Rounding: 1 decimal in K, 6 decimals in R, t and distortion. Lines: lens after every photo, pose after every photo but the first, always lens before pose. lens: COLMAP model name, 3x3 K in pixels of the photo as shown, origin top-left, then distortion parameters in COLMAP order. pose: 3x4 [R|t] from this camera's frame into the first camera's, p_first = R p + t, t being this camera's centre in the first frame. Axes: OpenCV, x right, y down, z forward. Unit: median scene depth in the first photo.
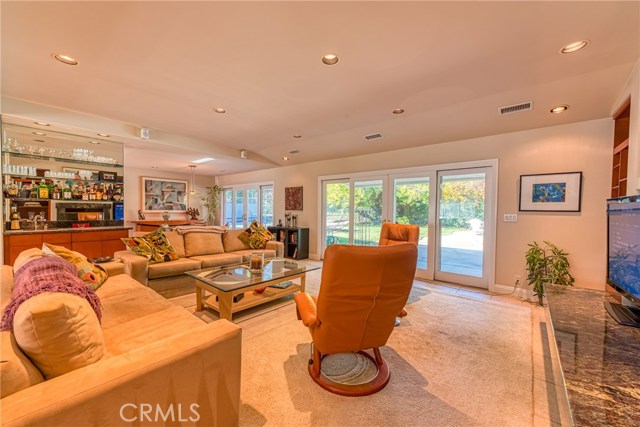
lens RADIAL K [[250.5, 0, 316.5], [0, 250.5, 214.0], [0, 0, 1]] dist [0.005725, -0.001057]
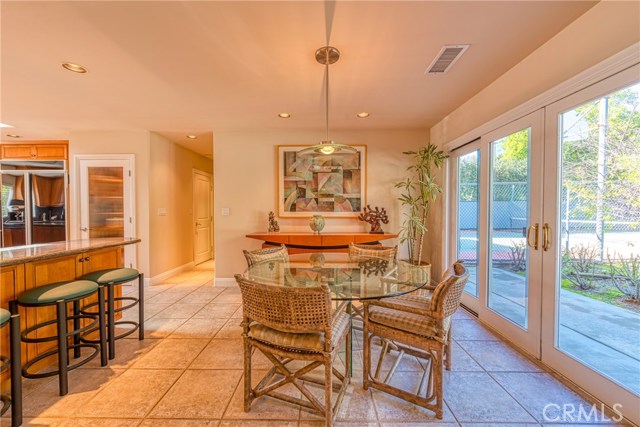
lens RADIAL K [[250.5, 0, 317.6], [0, 250.5, 218.2], [0, 0, 1]] dist [0.005725, -0.001057]
pose [[0.634439, 0.004082, -0.772963, -0.239252], [-0.004545, 0.999988, 0.001551, -0.004122], [0.772960, 0.002529, 0.634450, 0.698311]]
